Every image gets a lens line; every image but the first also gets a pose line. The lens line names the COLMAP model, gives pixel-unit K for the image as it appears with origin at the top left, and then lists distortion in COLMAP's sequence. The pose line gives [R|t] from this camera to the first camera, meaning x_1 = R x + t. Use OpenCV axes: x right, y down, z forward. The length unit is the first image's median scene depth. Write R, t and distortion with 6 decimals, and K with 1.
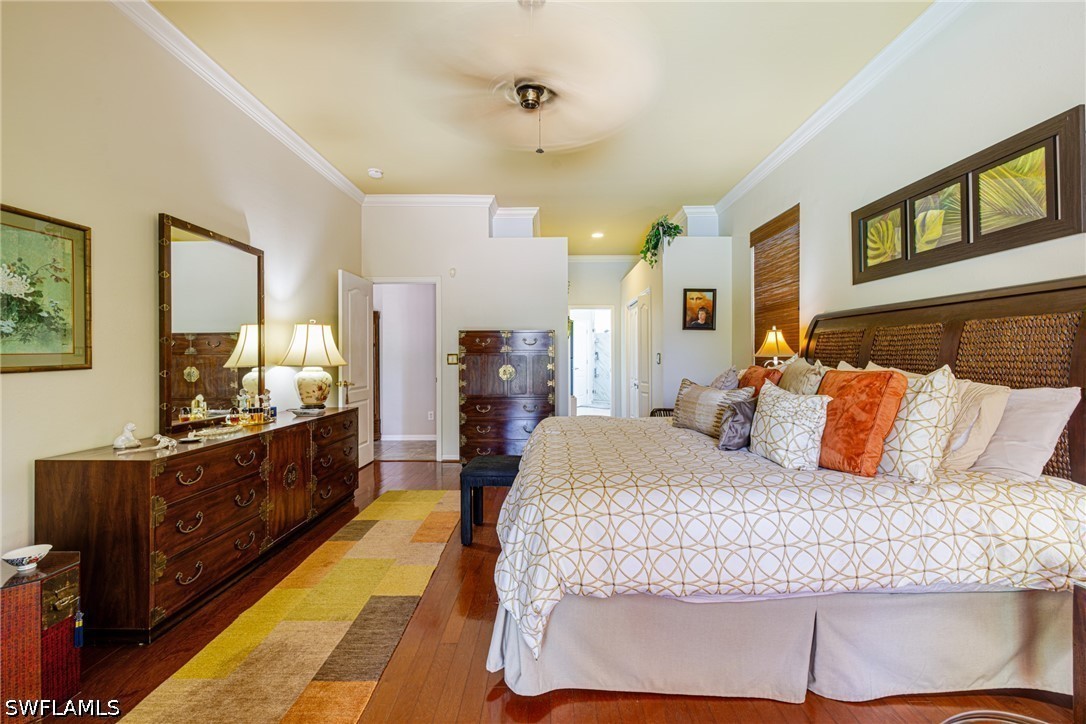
lens RADIAL K [[465.7, 0, 543.0], [0, 465.7, 362.0], [0, 0, 1]] dist [-0.000528, 0.000008]
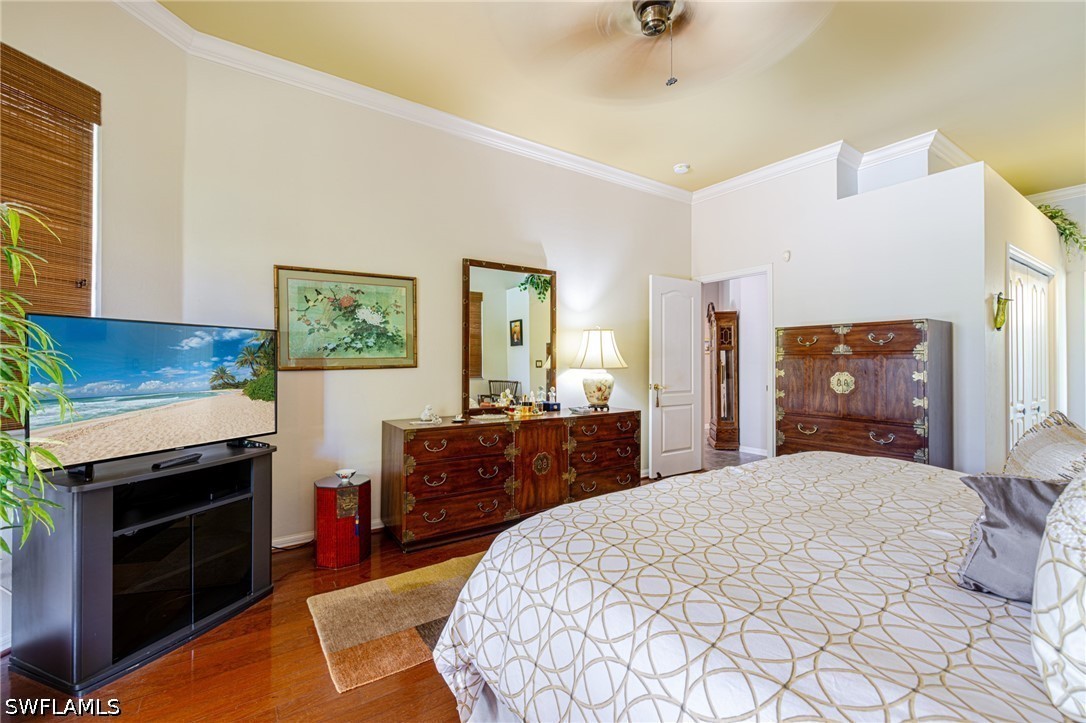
lens RADIAL K [[453.0, 0, 509.4], [0, 453.0, 359.7], [0, 0, 1]] dist [-0.000255, 0.000307]
pose [[0.556309, 0.001802, -0.830973, 0.381208], [-0.011695, 0.999916, -0.005660, -0.005079], [0.830893, 0.012867, 0.556283, 0.332500]]
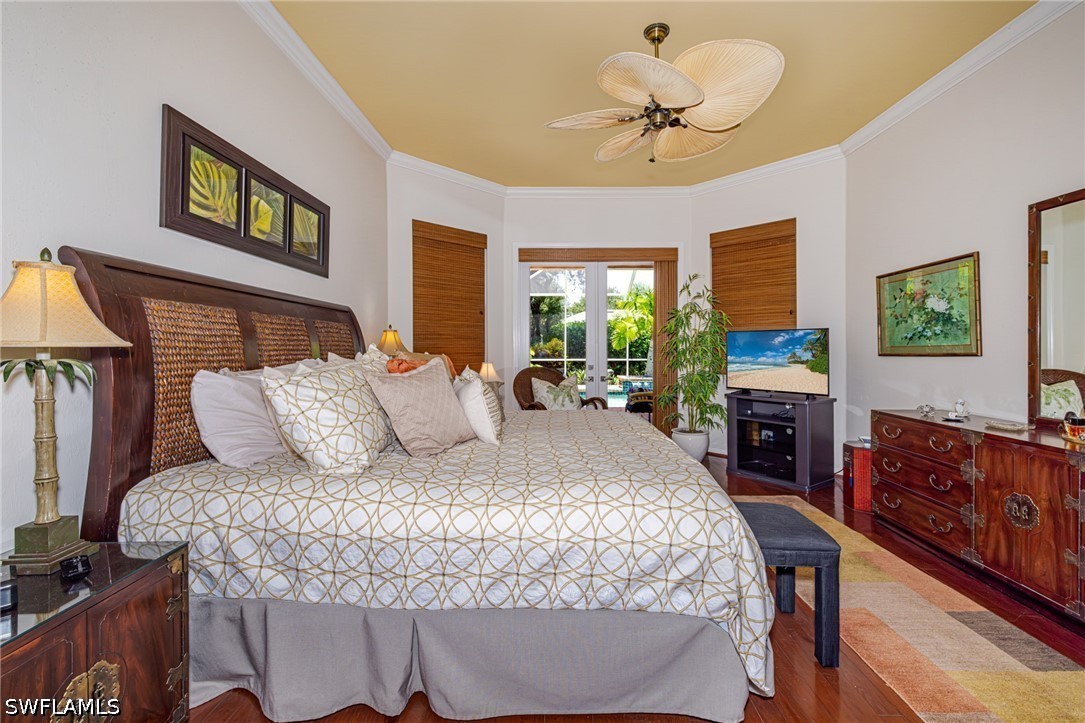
lens RADIAL K [[458.5, 0, 537.1], [0, 458.5, 348.1], [0, 0, 1]] dist [-0.000029, 0.000349]
pose [[-0.999530, 0.001535, 0.030606, 0.211418], [0.001837, 0.999950, 0.009850, -0.018973], [-0.030590, 0.009901, -0.999483, 1.900661]]
